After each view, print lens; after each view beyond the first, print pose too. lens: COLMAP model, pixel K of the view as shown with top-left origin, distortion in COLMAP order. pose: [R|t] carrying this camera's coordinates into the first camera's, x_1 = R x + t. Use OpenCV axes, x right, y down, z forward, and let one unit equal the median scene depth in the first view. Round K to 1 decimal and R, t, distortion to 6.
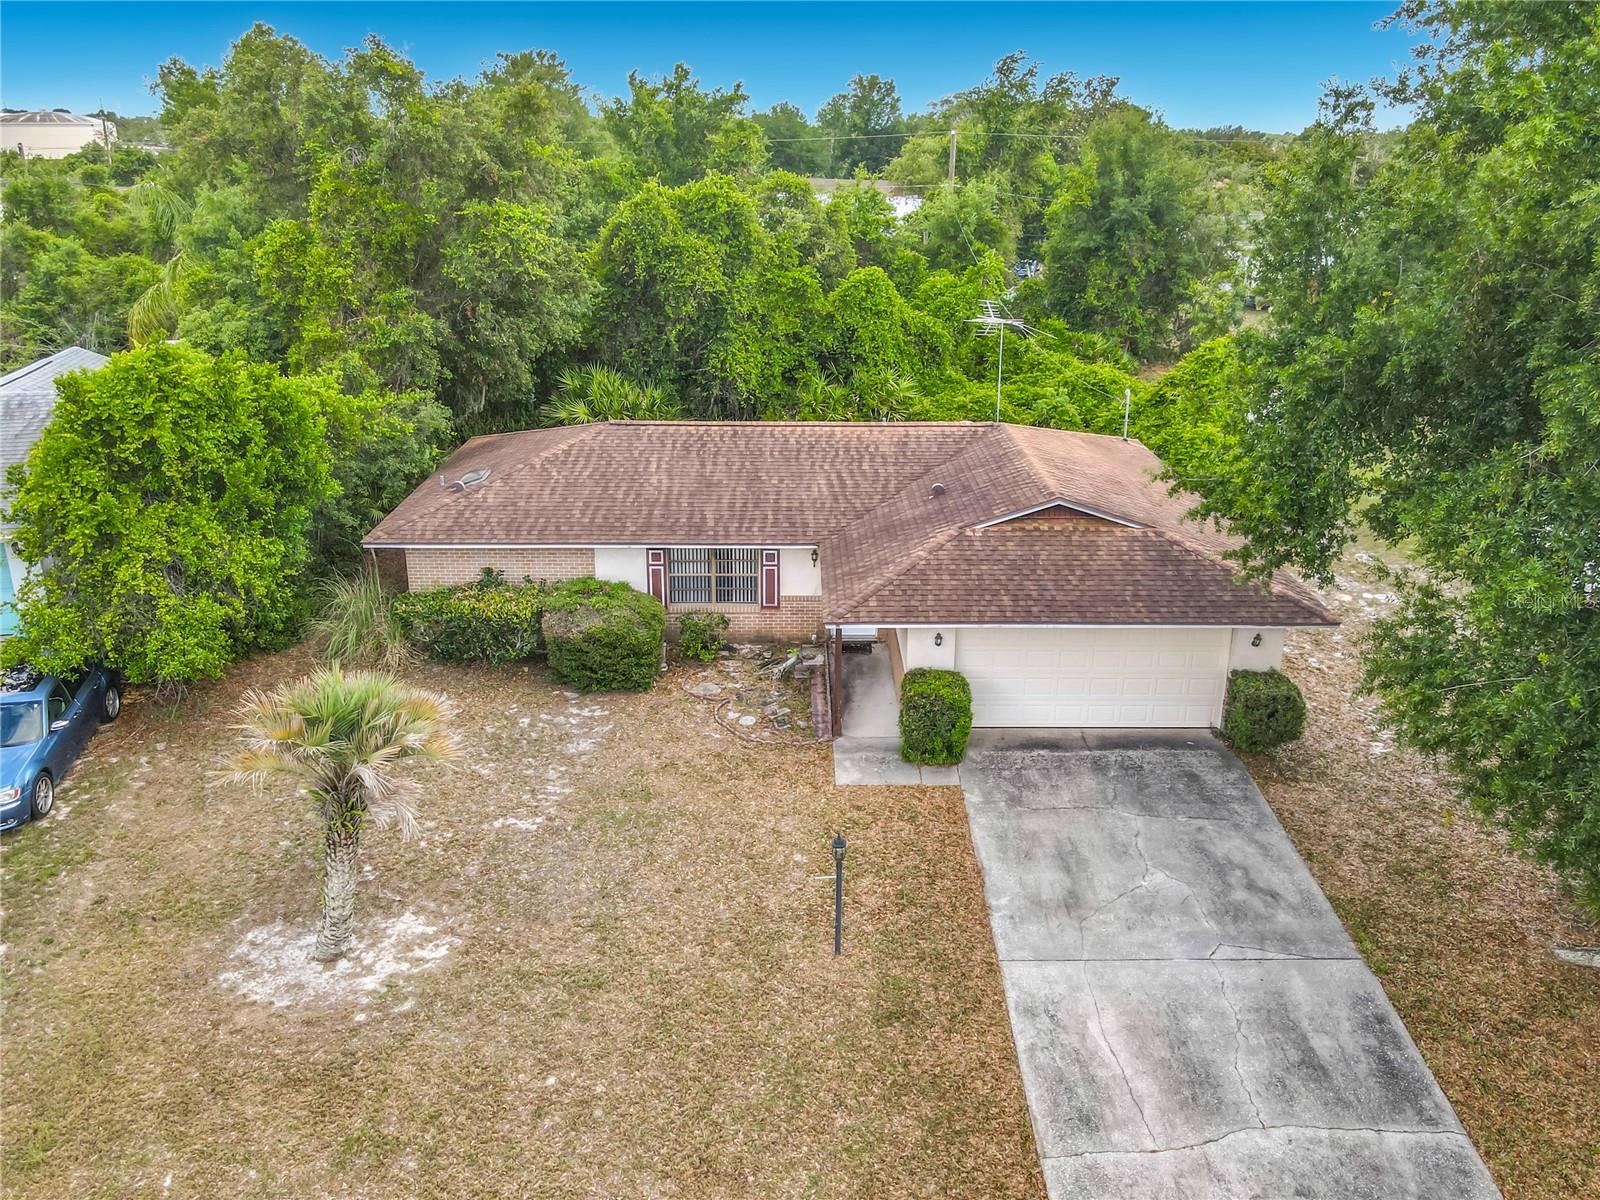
lens RADIAL K [[1217.6, 0, 811.3], [0, 1217.6, 536.0], [0, 0, 1]] dist [-0.007058, 0.030258]
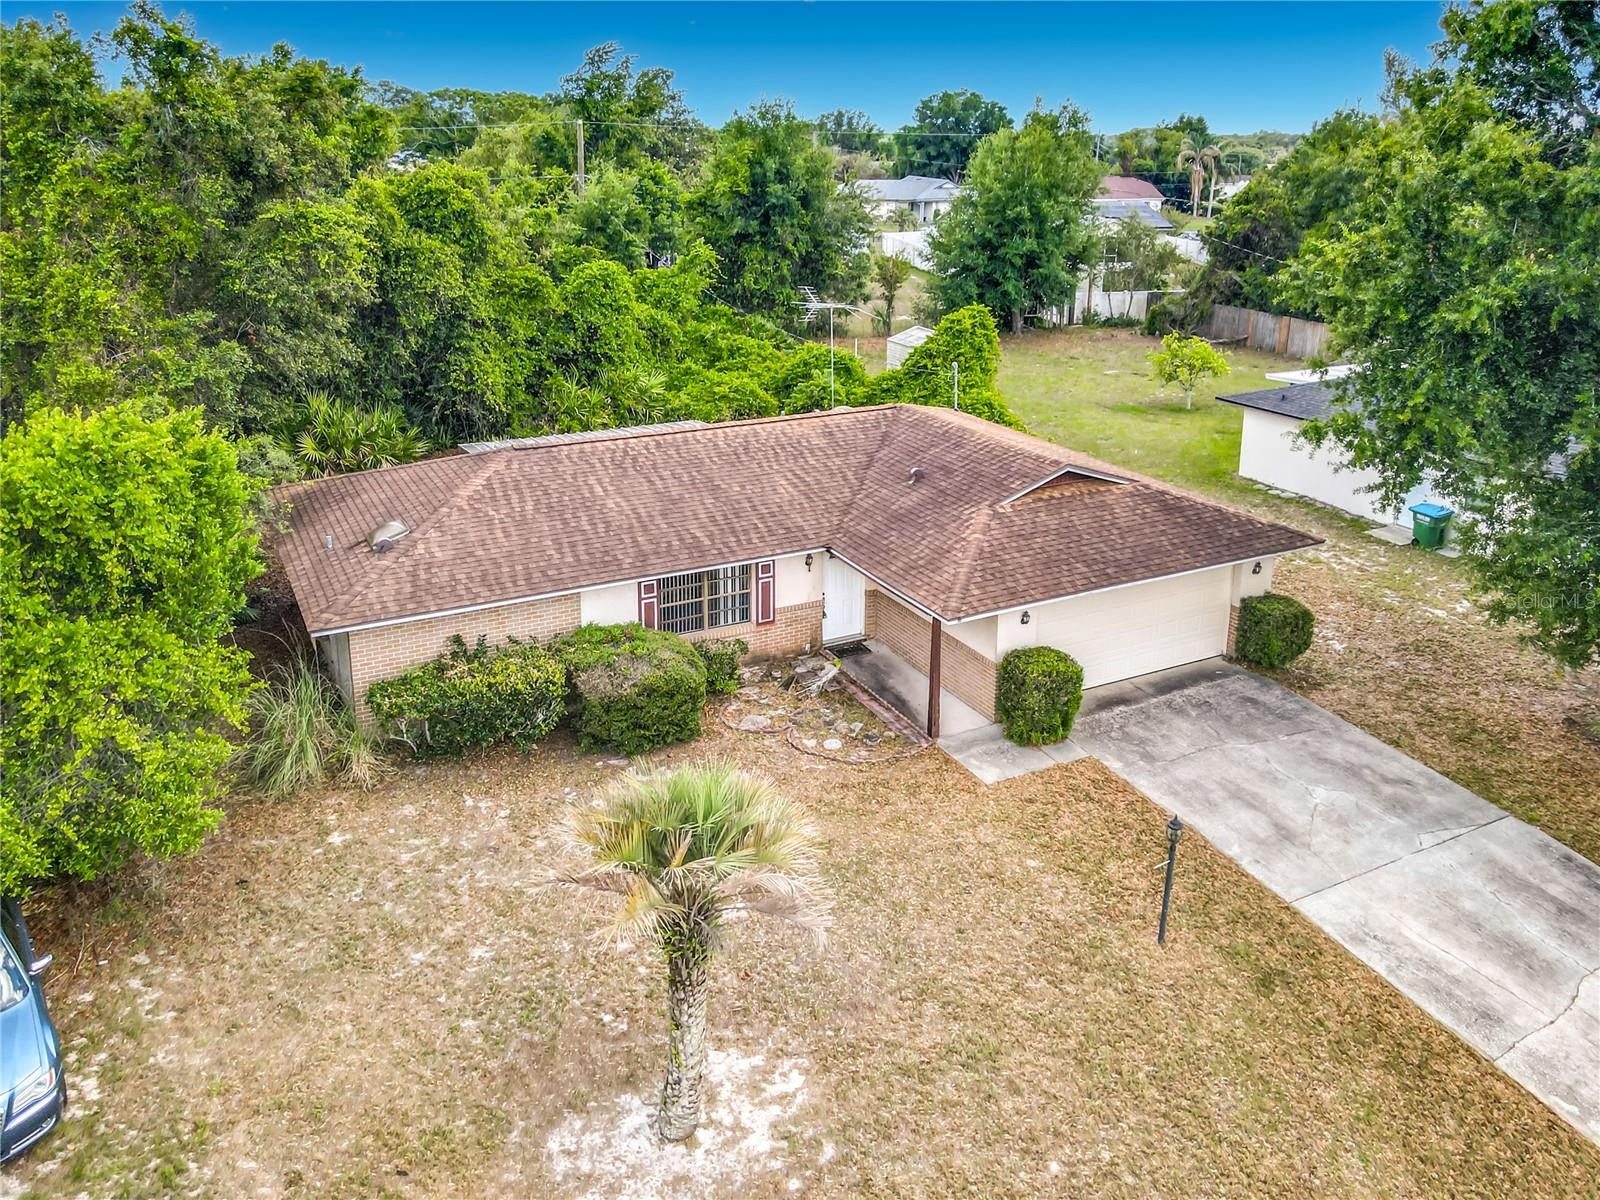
lens RADIAL K [[1217.6, 0, 821.4], [0, 1217.6, 492.9], [0, 0, 1]] dist [-0.007058, 0.030258]
pose [[0.890114, -0.132578, 0.436028, -0.460000], [0.144699, 0.989461, 0.005465, -0.045541], [-0.432157, 0.058228, 0.899917, 0.164945]]
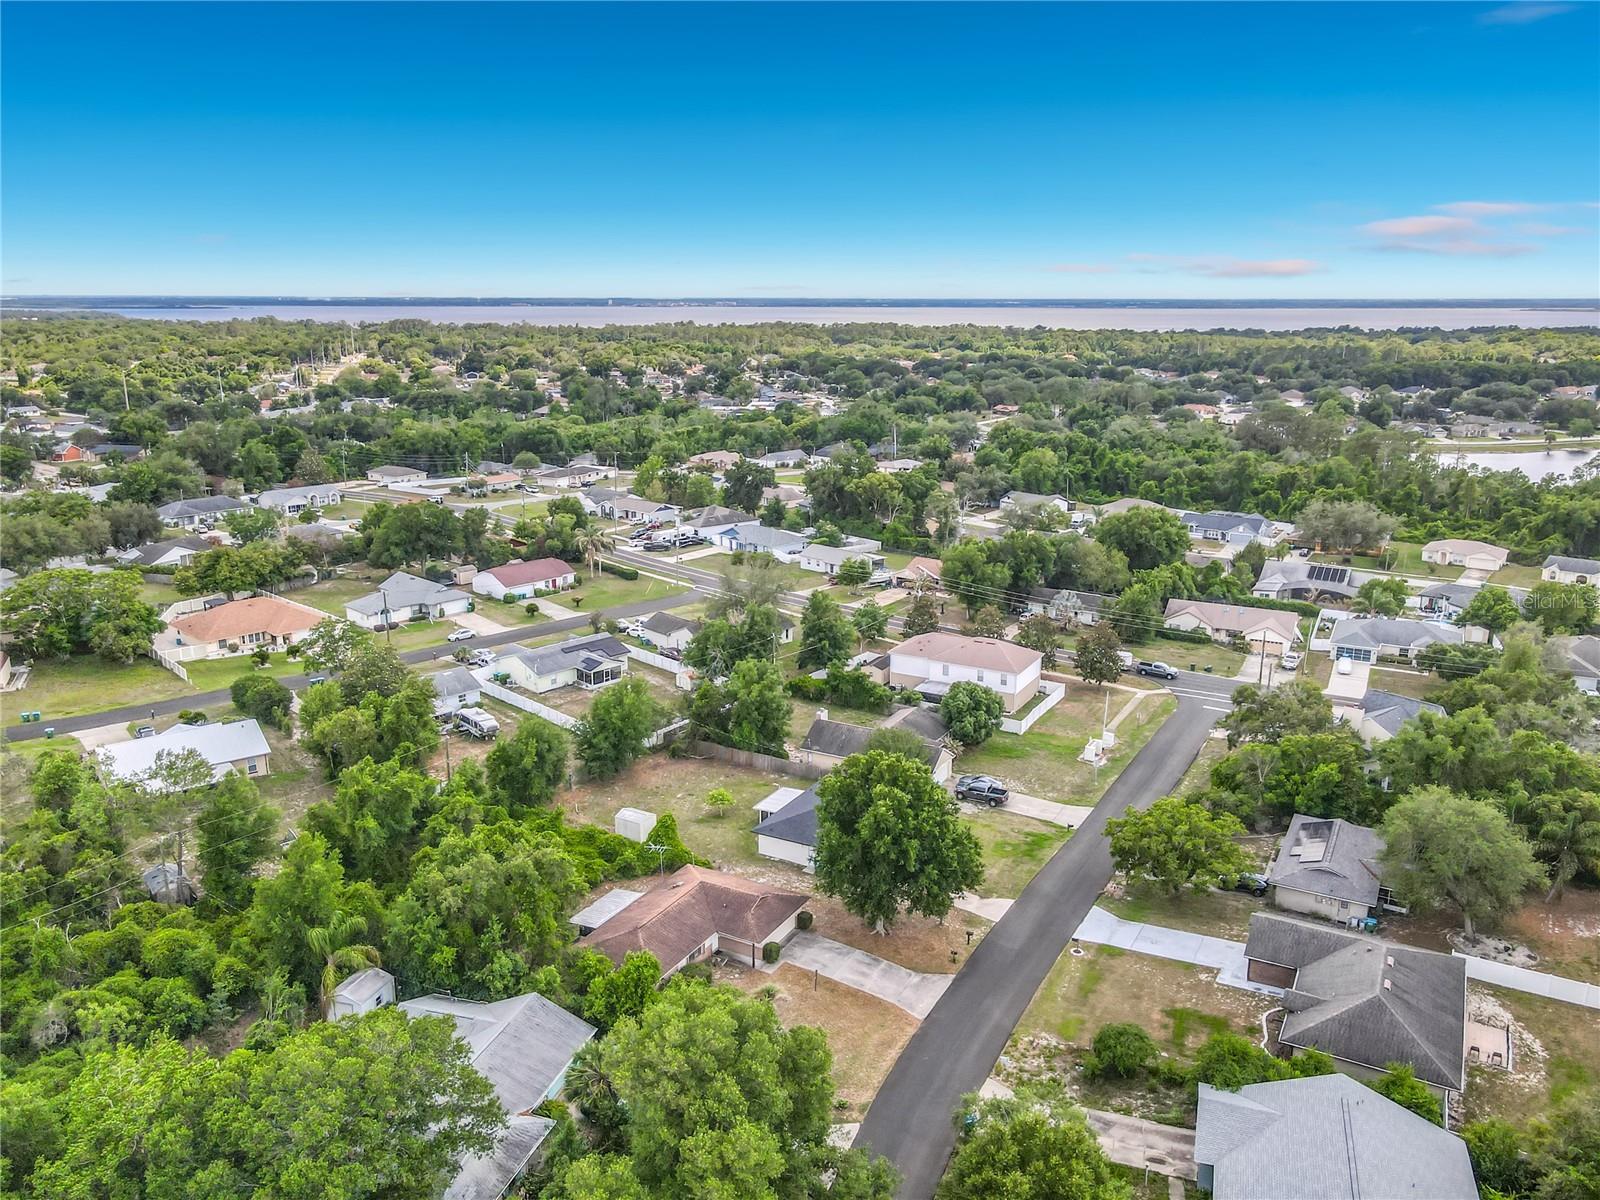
lens RADIAL K [[1217.6, 0, 794.5], [0, 1217.6, 589.6], [0, 0, 1]] dist [-0.007058, 0.030258]
pose [[0.503575, -0.226256, 0.833799, -3.424940], [0.285286, 0.954512, 0.086713, -1.557617], [-0.815490, 0.194205, 0.545216, -1.901834]]
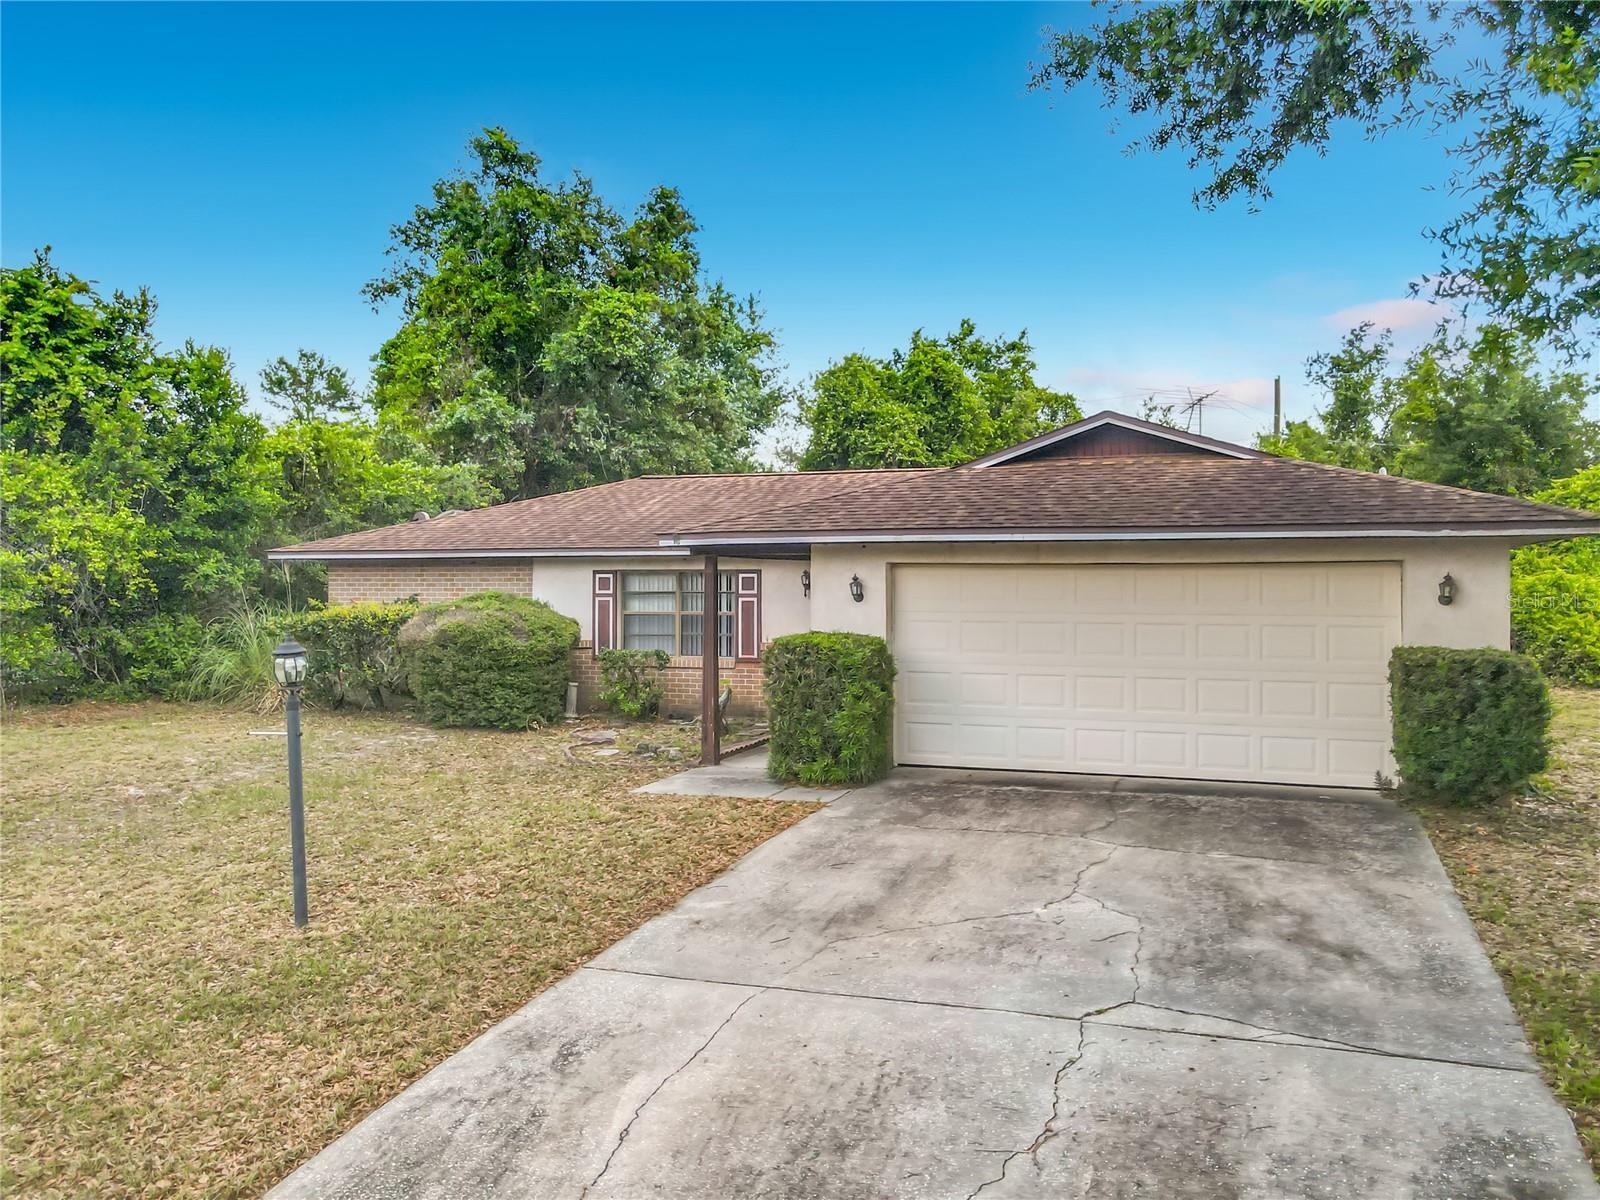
lens RADIAL K [[1217.6, 0, 840.2], [0, 1217.6, 531.6], [0, 0, 1]] dist [-0.007058, 0.030258]
pose [[0.942089, -0.024300, -0.334481, 0.295074], [-0.095594, 0.936536, -0.337286, 0.258959], [0.321450, 0.349728, 0.879978, 0.451925]]
